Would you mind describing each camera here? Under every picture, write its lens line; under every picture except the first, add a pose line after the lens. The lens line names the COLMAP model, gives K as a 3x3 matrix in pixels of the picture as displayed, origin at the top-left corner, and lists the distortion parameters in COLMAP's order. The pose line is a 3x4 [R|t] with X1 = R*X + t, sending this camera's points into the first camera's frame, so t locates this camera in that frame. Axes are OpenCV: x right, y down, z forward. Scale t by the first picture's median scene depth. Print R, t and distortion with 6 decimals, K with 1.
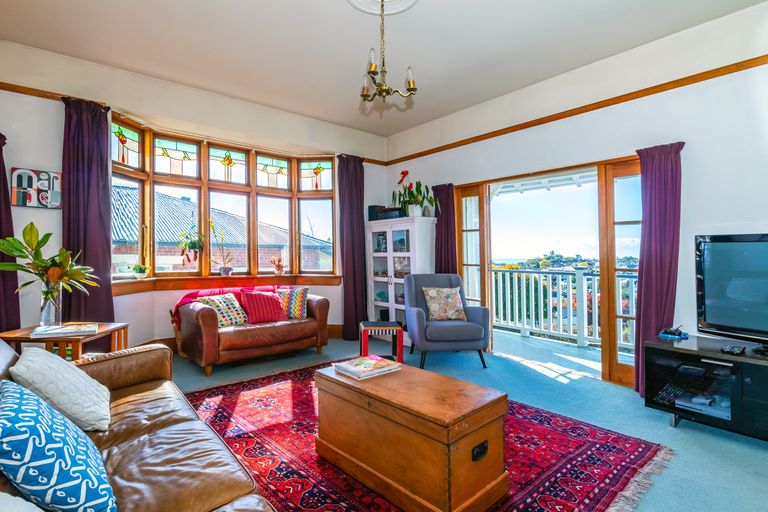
lens RADIAL K [[399.3, 0, 380.2], [0, 399.3, 252.3], [0, 0, 1]] dist [-0.006908, 0.001211]
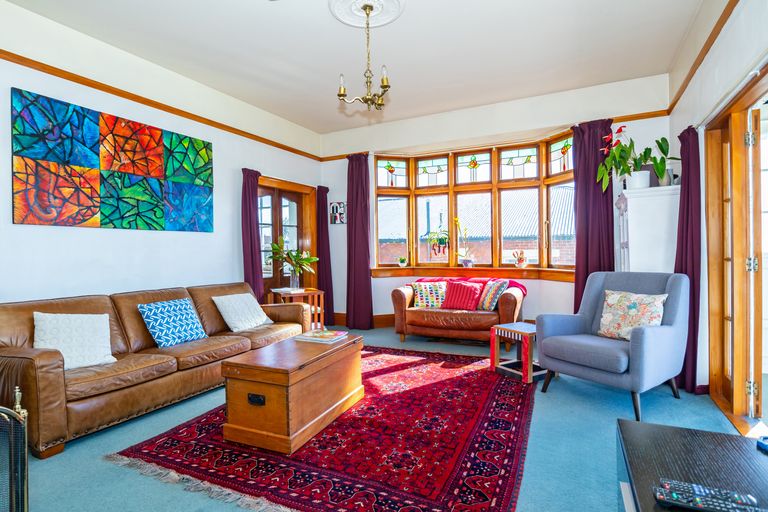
lens RADIAL K [[399.3, 0, 381.2], [0, 399.3, 261.9], [0, 0, 1]] dist [-0.006908, 0.001211]
pose [[0.394171, 0.000178, -0.919037, 0.602068], [0.020972, 0.999738, 0.009188, 0.030825], [0.918798, -0.022896, 0.394064, 0.358473]]
